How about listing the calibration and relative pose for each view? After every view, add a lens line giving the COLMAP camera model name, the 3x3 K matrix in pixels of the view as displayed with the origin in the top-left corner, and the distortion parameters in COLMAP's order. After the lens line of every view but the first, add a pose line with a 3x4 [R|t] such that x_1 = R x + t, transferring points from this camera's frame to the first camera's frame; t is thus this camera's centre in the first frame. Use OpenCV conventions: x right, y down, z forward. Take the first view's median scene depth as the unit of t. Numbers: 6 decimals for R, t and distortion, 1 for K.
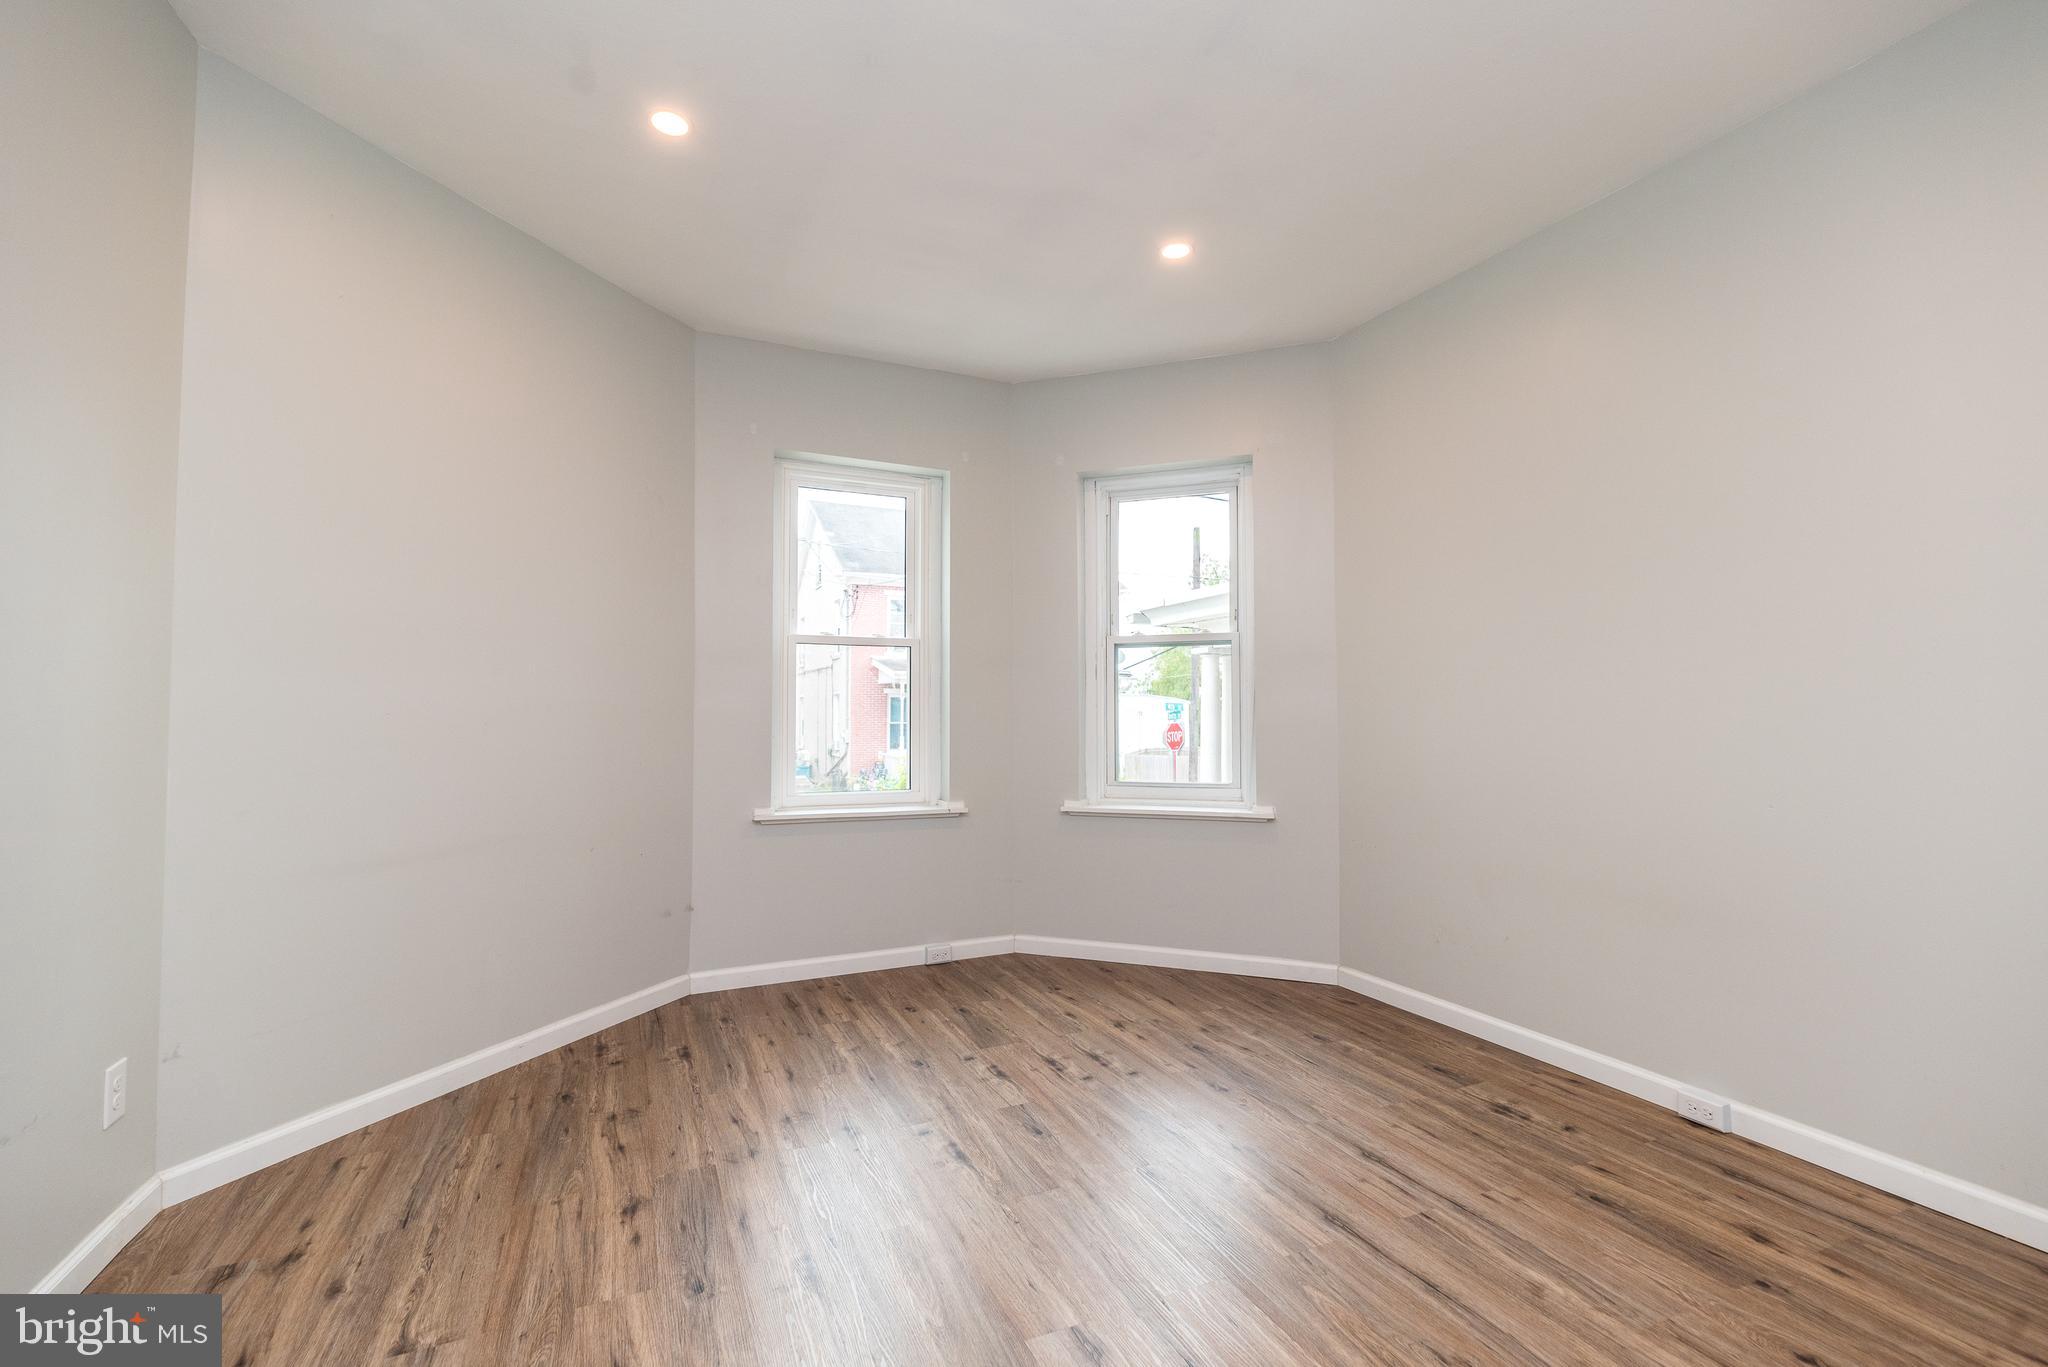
lens RADIAL K [[892.3, 0, 1029.4], [0, 892.3, 699.4], [0, 0, 1]] dist [0.018110, 0.000415]
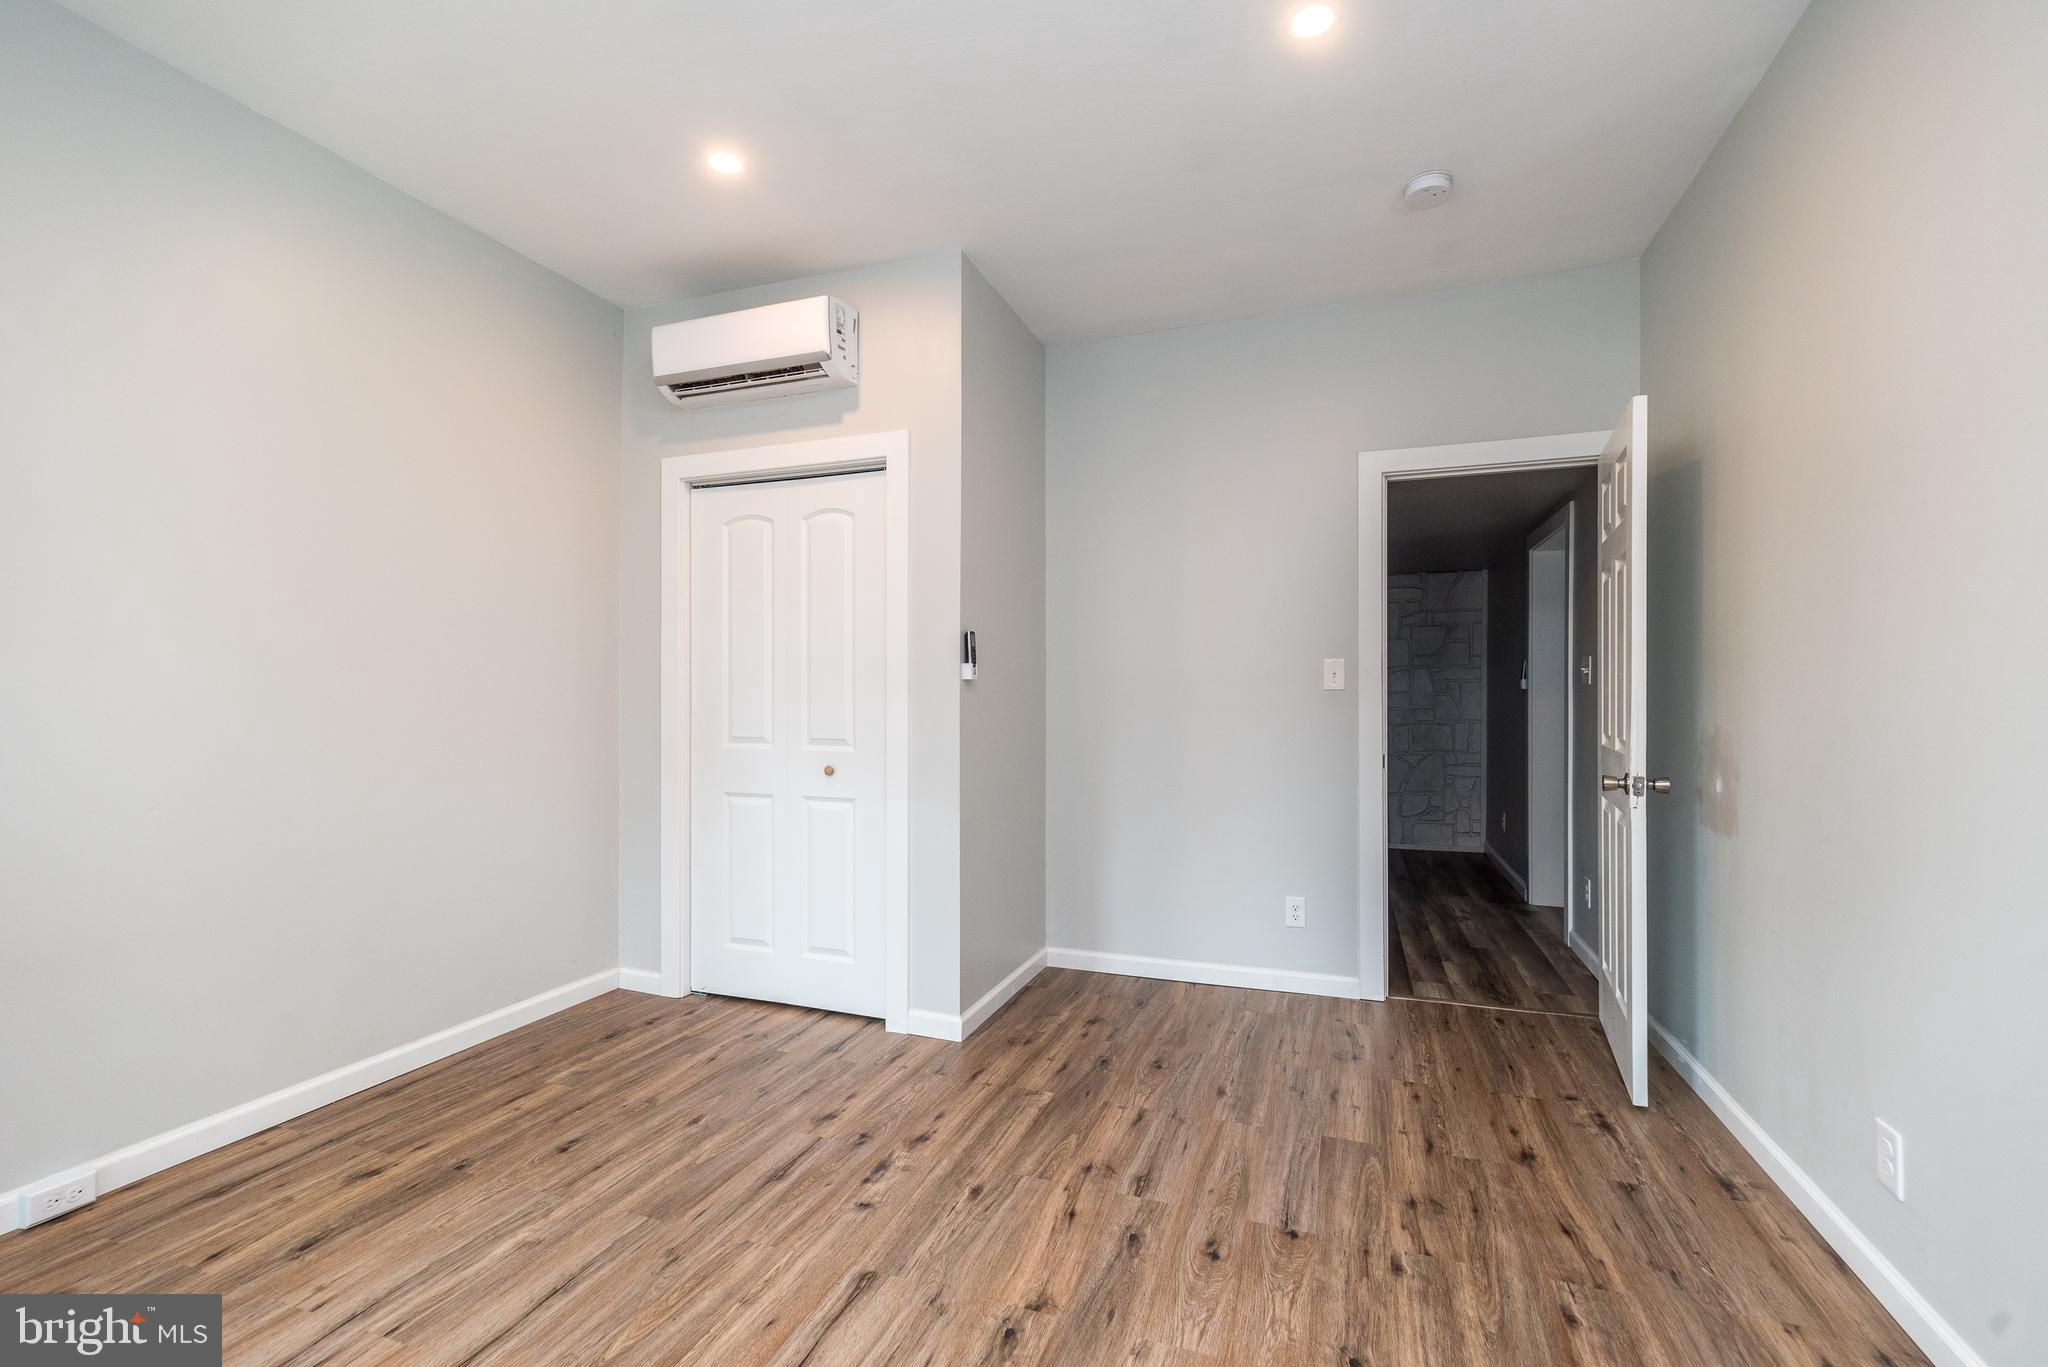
lens RADIAL K [[892.3, 0, 1028.9], [0, 892.3, 690.4], [0, 0, 1]] dist [0.018110, 0.000415]
pose [[-0.713880, 0.002046, 0.700265, -0.555388], [-0.018135, 0.999606, -0.021408, 0.001746], [-0.700033, -0.027982, -0.713562, 1.217917]]
